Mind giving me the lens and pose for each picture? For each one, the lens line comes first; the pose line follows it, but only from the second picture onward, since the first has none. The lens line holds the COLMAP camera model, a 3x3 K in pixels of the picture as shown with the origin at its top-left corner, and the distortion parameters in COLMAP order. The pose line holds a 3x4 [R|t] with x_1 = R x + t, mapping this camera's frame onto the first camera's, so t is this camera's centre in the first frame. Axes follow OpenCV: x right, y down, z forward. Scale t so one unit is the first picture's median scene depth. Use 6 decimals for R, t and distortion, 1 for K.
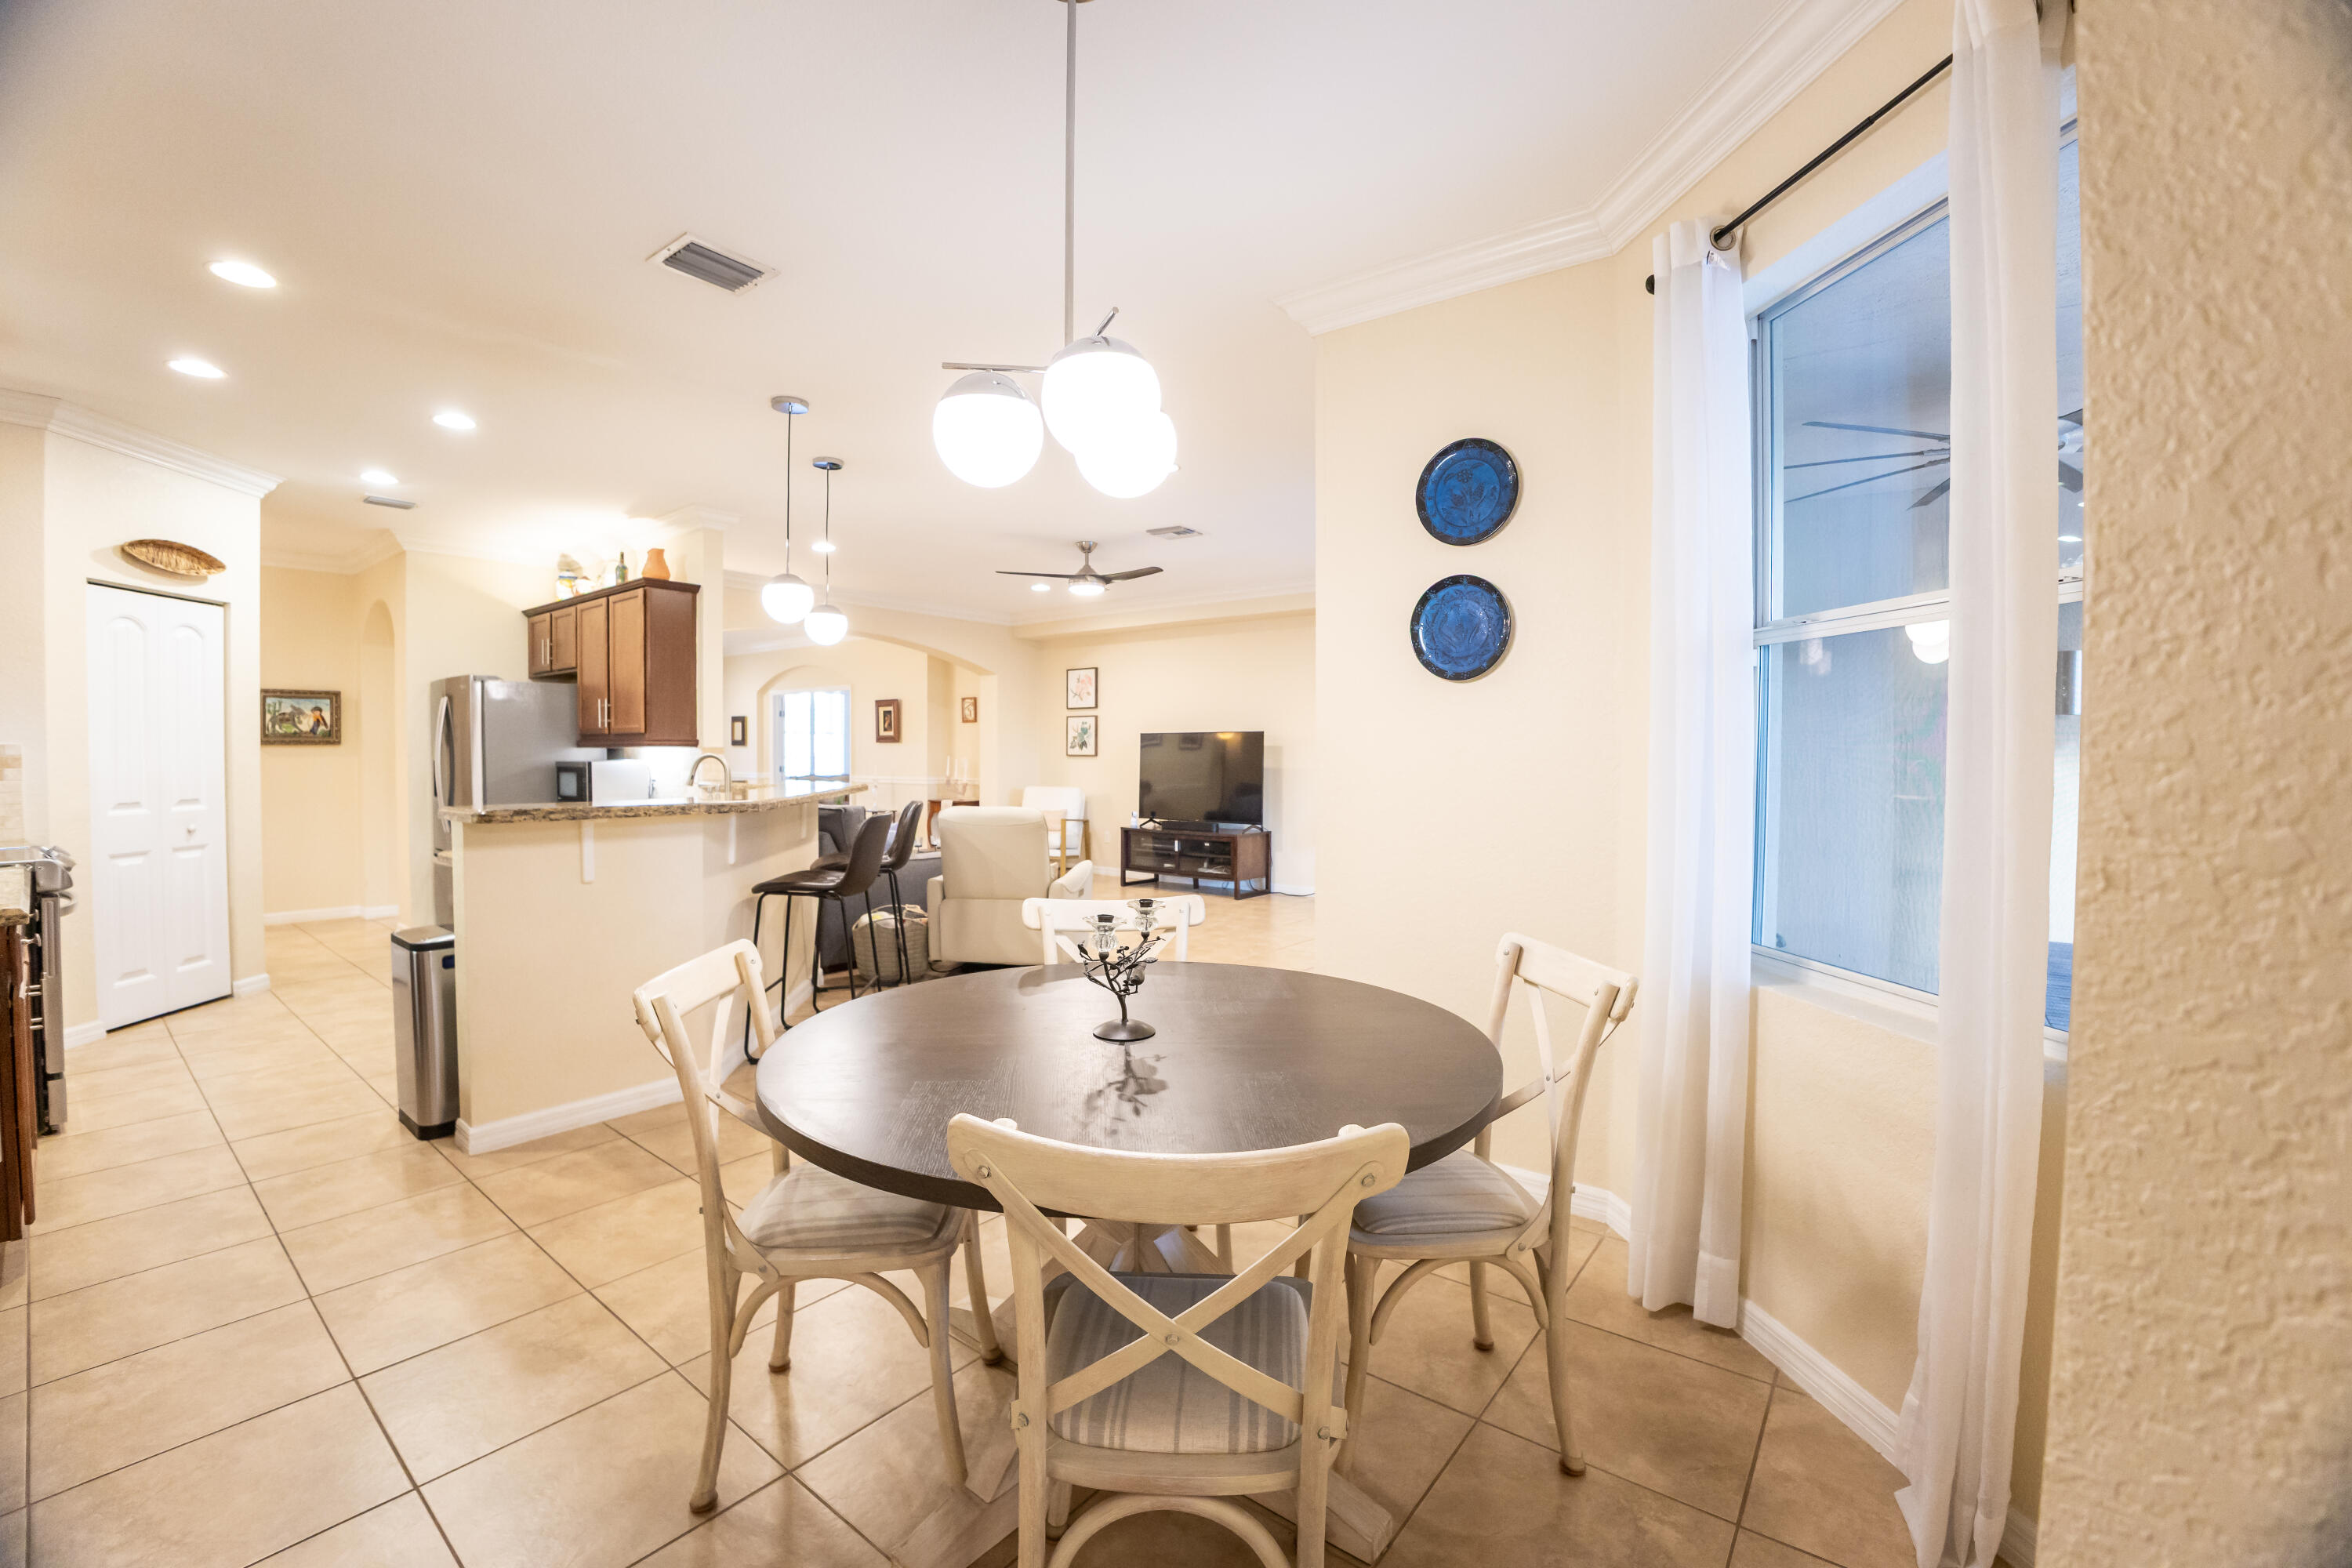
lens RADIAL K [[983.6, 0, 1181.9], [0, 983.6, 776.8], [0, 0, 1]] dist [-0.054302, 0.007026]
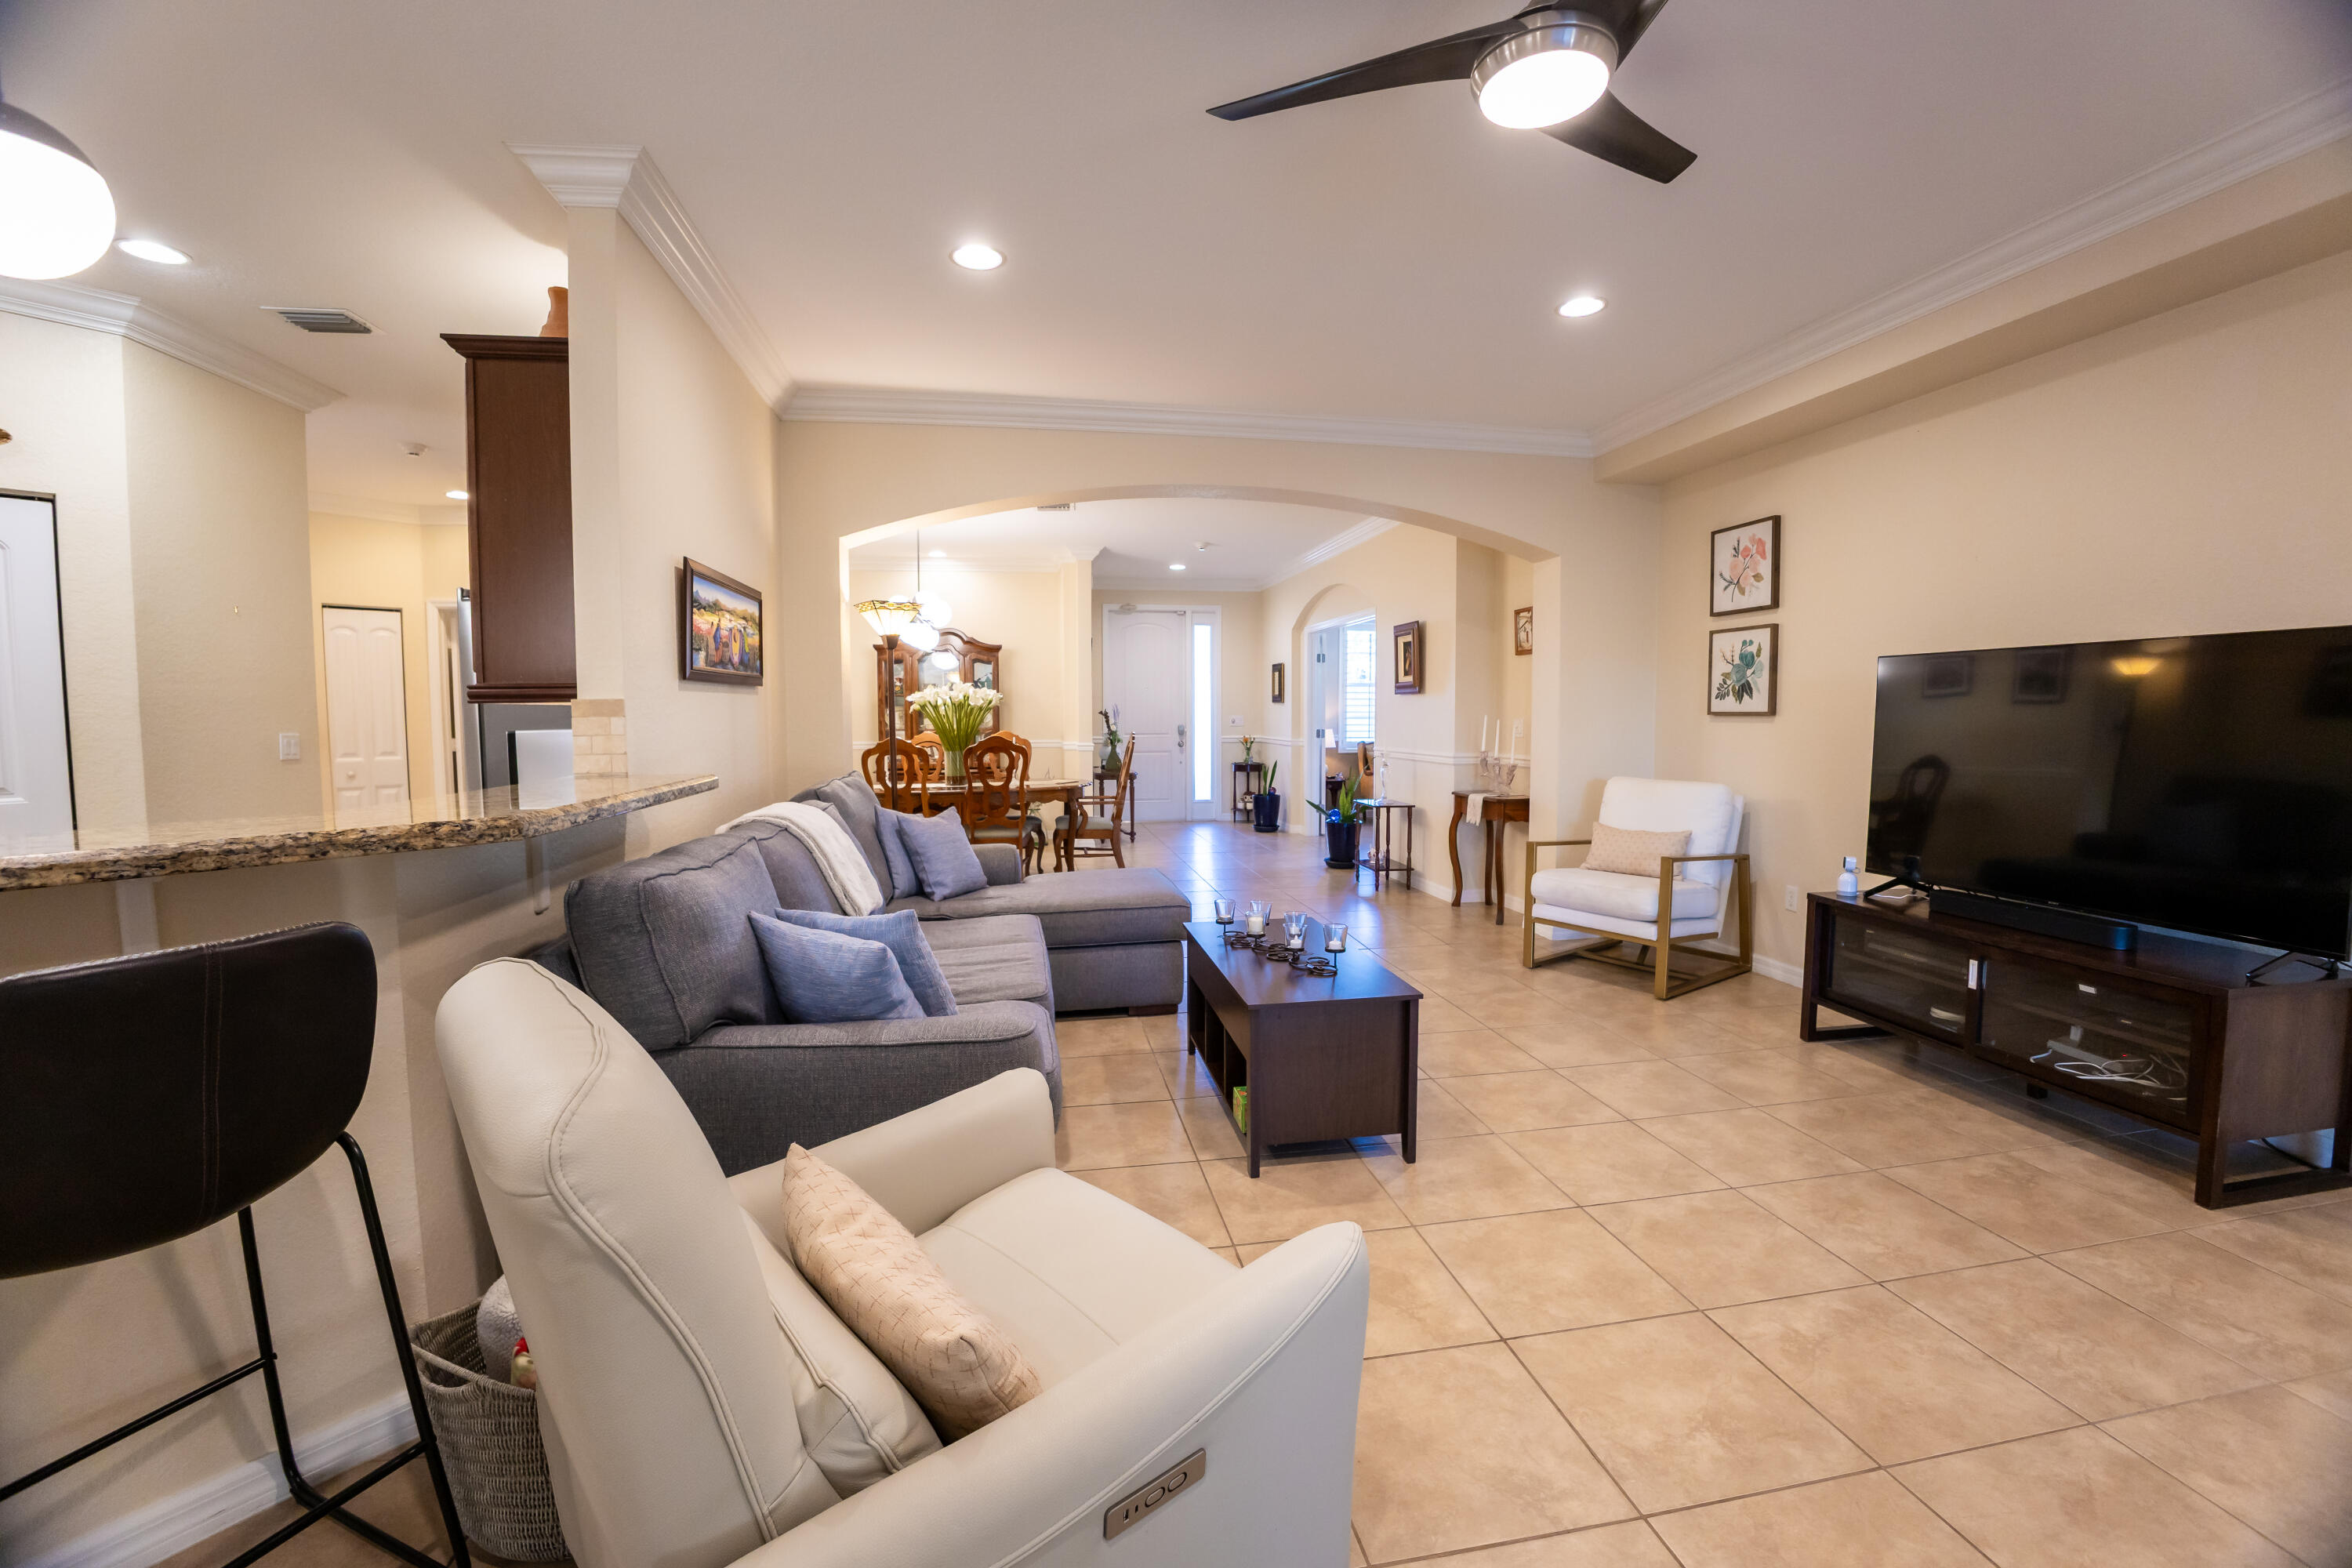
lens RADIAL K [[983.6, 0, 1183.6], [0, 983.6, 775.3], [0, 0, 1]] dist [-0.054302, 0.007026]
pose [[0.743411, 0.037230, -0.667797, 0.012720], [-0.010539, 0.998978, 0.043962, -0.016634], [0.668751, -0.025644, 0.743044, 0.805701]]
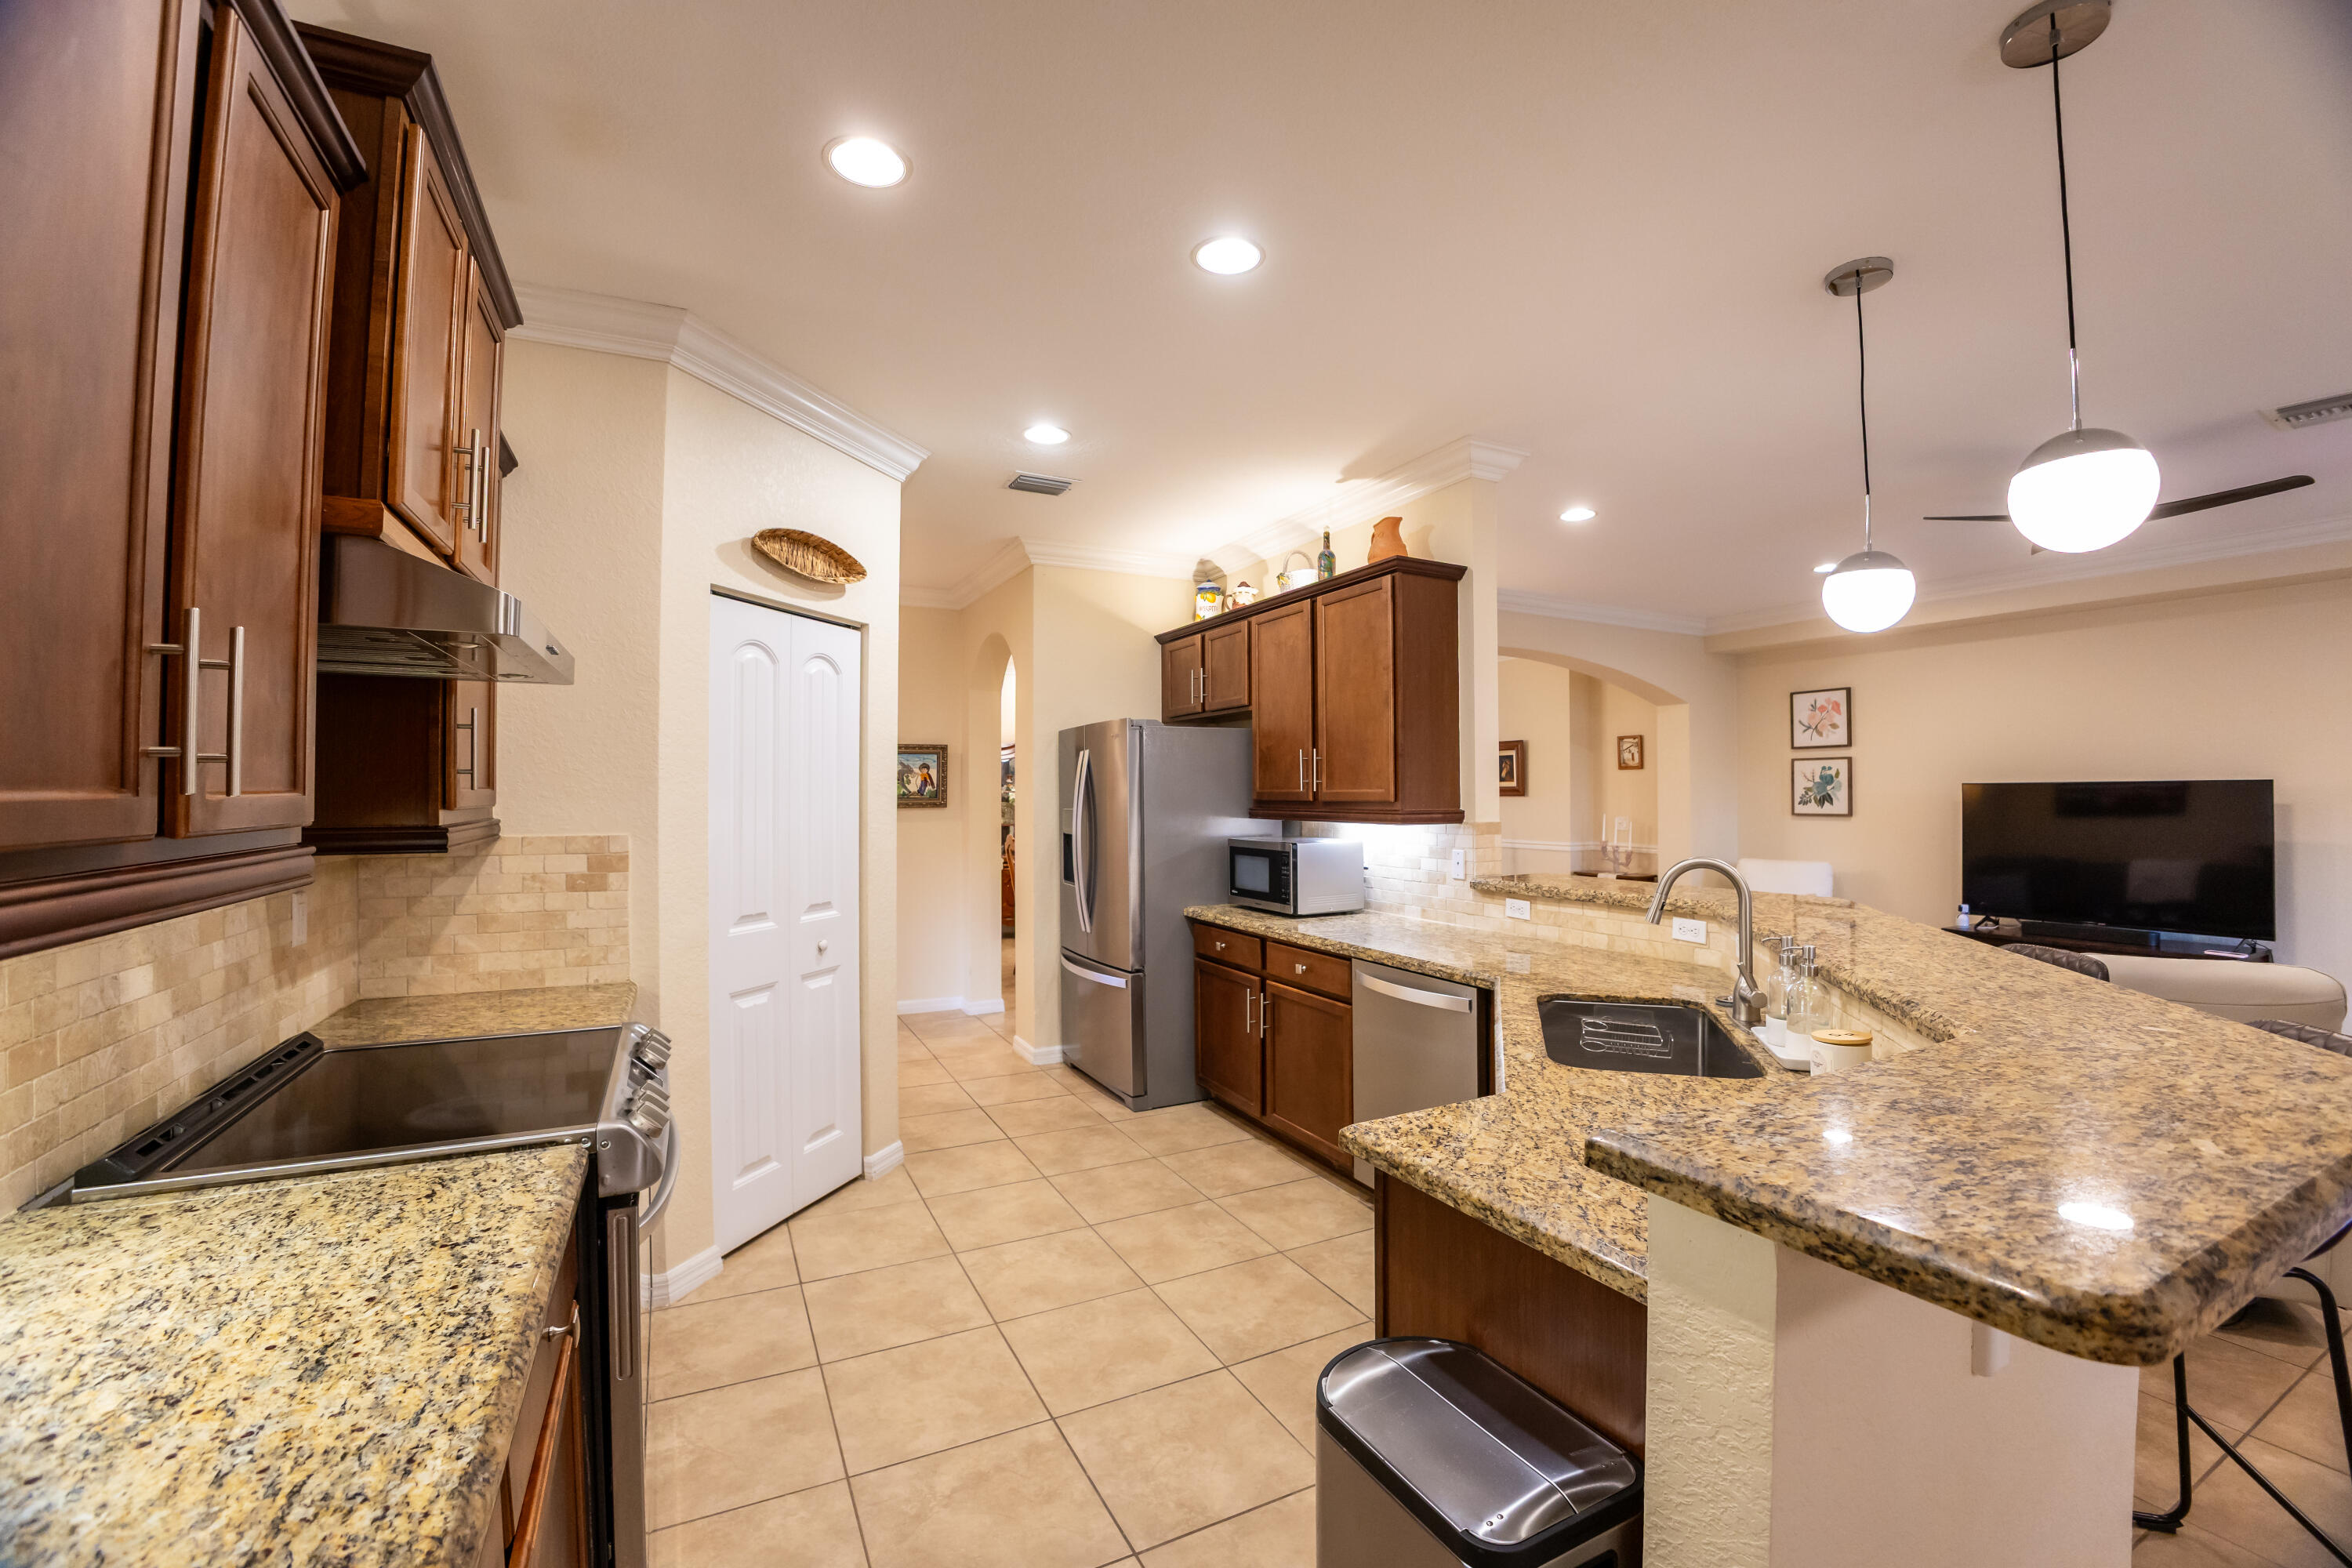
lens RADIAL K [[983.6, 0, 1184.3], [0, 983.6, 780.5], [0, 0, 1]] dist [-0.054302, 0.007026]
pose [[0.909649, -0.009781, -0.415262, -0.377726], [-0.005479, 0.999353, -0.035542, -0.032184], [0.415341, 0.034606, 0.909007, 0.327654]]
